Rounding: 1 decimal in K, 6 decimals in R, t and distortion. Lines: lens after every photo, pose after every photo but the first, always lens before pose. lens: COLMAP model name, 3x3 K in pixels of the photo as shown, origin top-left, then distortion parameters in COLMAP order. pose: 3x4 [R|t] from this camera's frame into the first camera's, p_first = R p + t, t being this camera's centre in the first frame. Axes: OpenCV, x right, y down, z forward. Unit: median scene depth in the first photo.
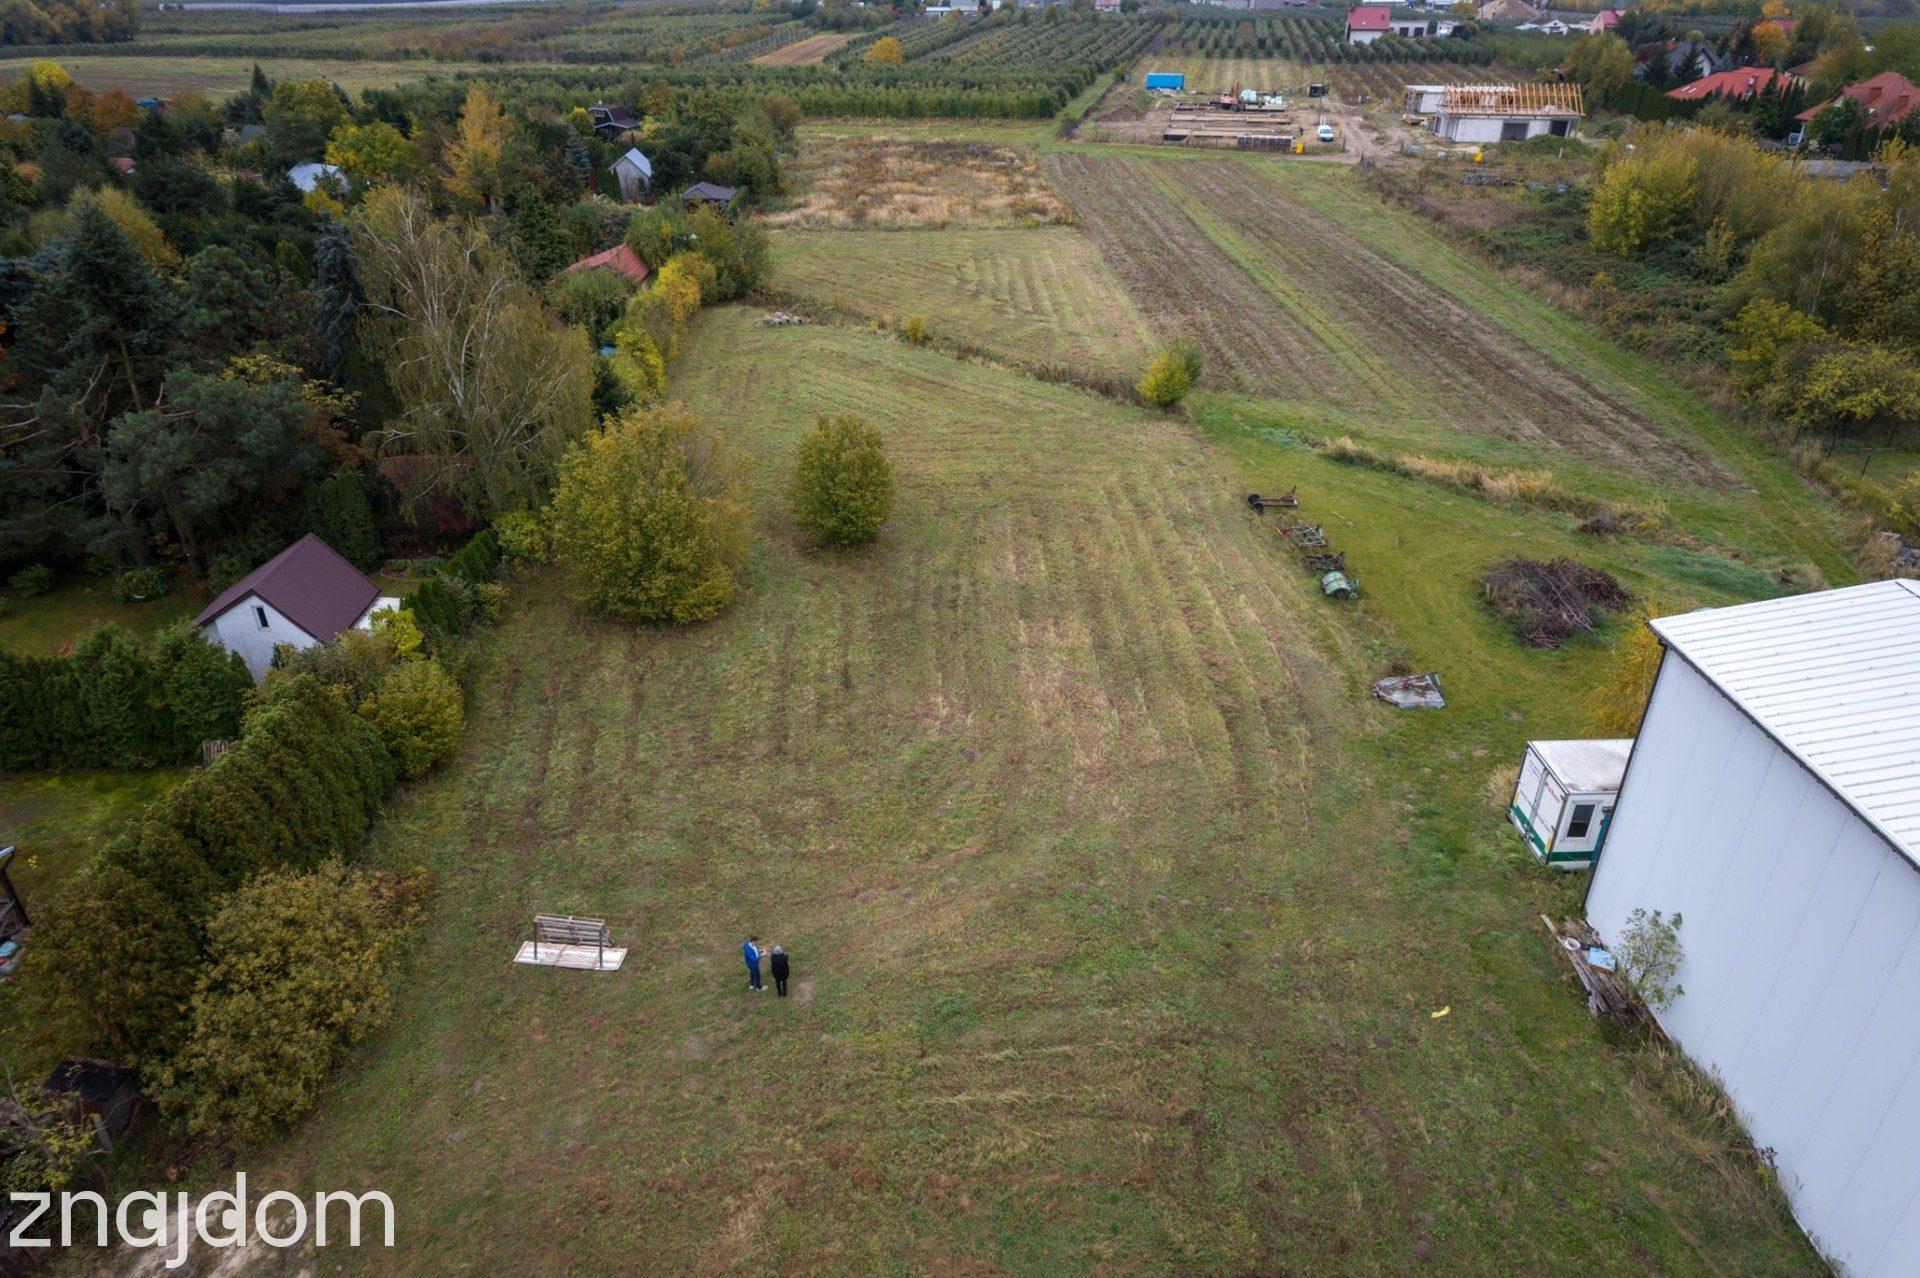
lens RADIAL K [[1221.2, 0, 959.0], [0, 1221.2, 643.3], [0, 0, 1]] dist [0.002937, 0.004368]
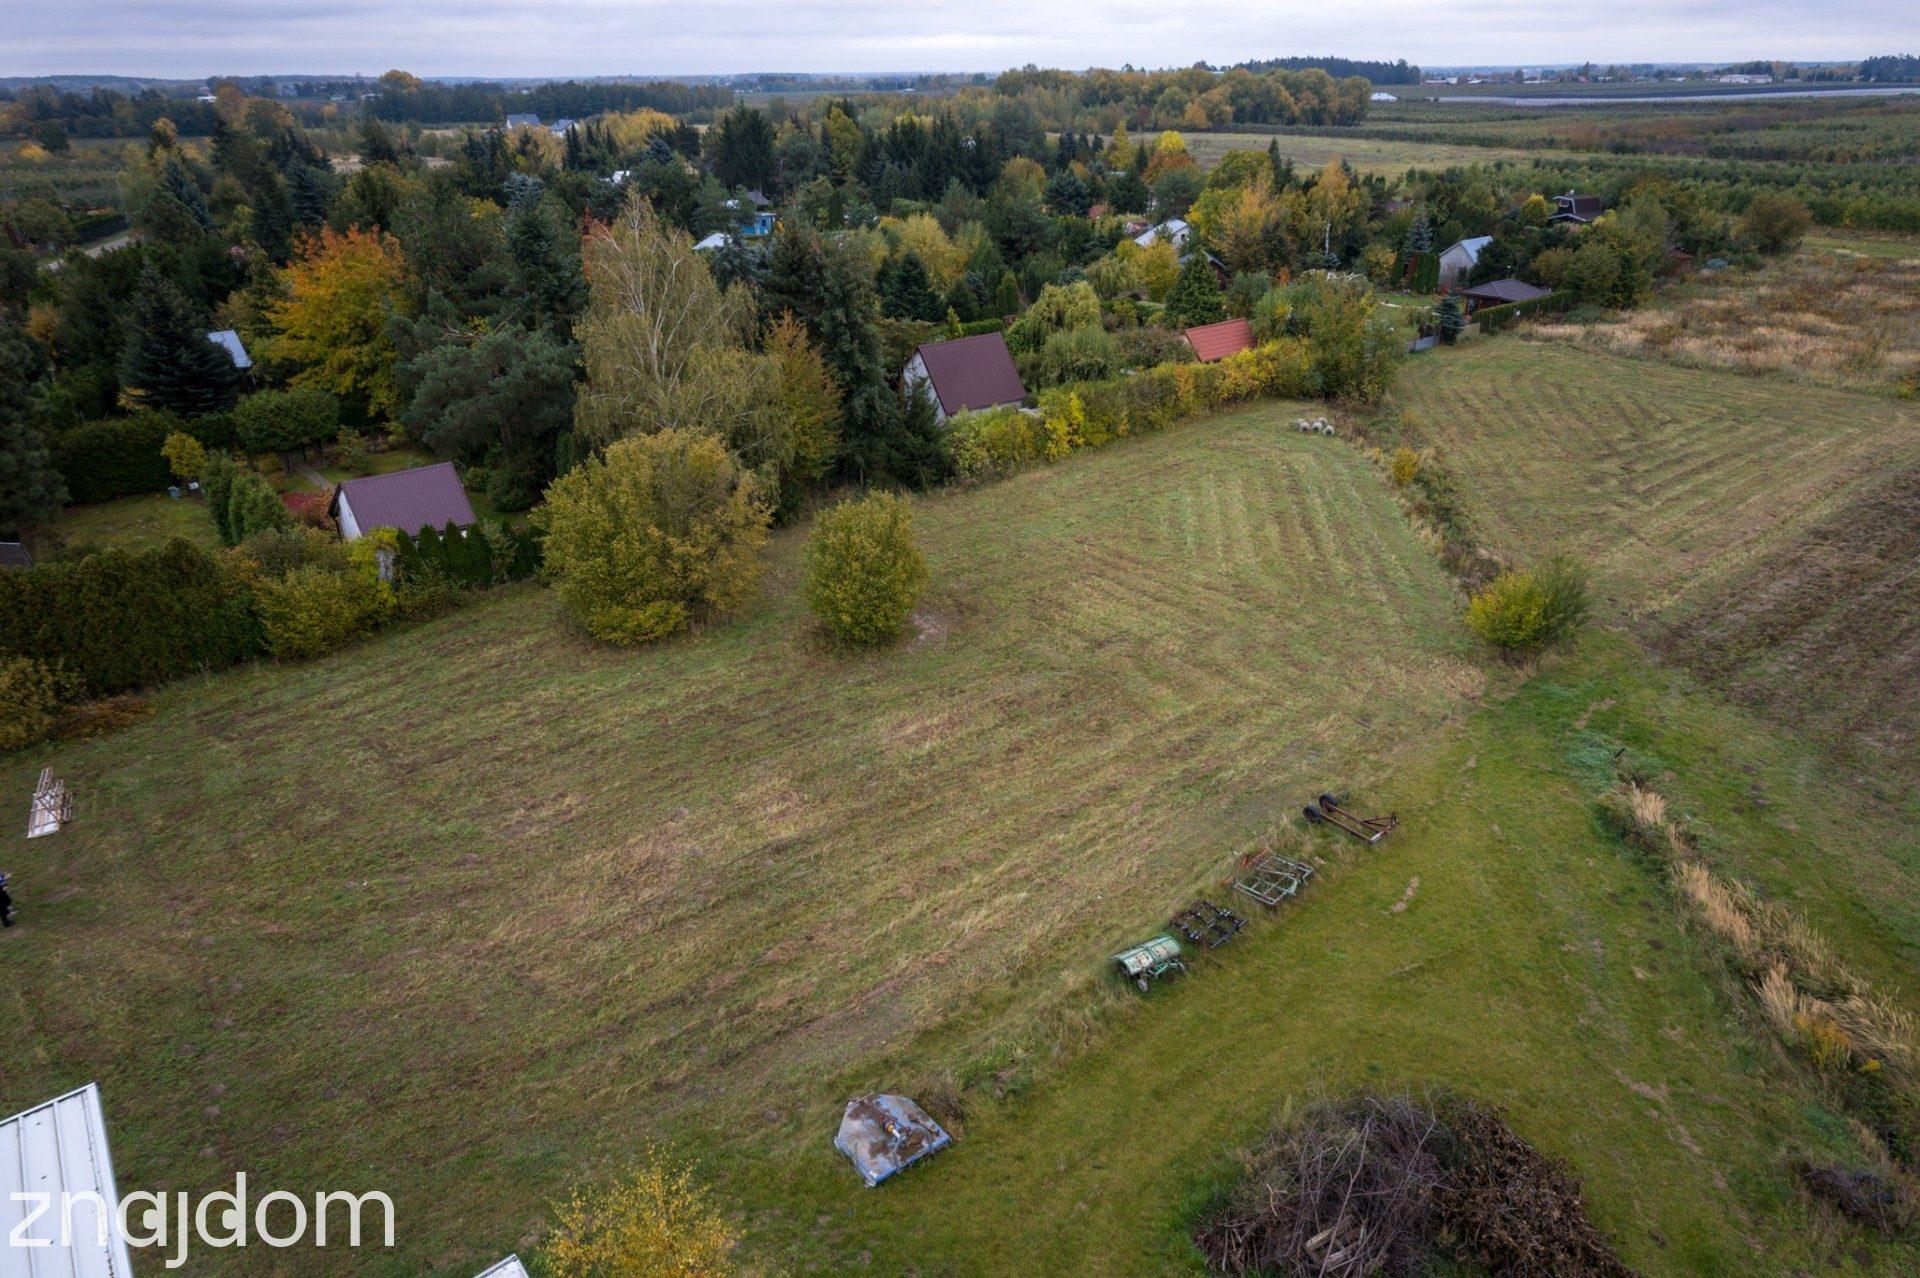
lens RADIAL K [[1221.2, 0, 965.4], [0, 1221.2, 635.5], [0, 0, 1]] dist [0.002937, 0.004368]
pose [[0.612177, 0.329163, -0.718952, 0.446470], [-0.379251, 0.920057, 0.098310, -0.153097], [0.693836, 0.212480, 0.688072, 0.351230]]
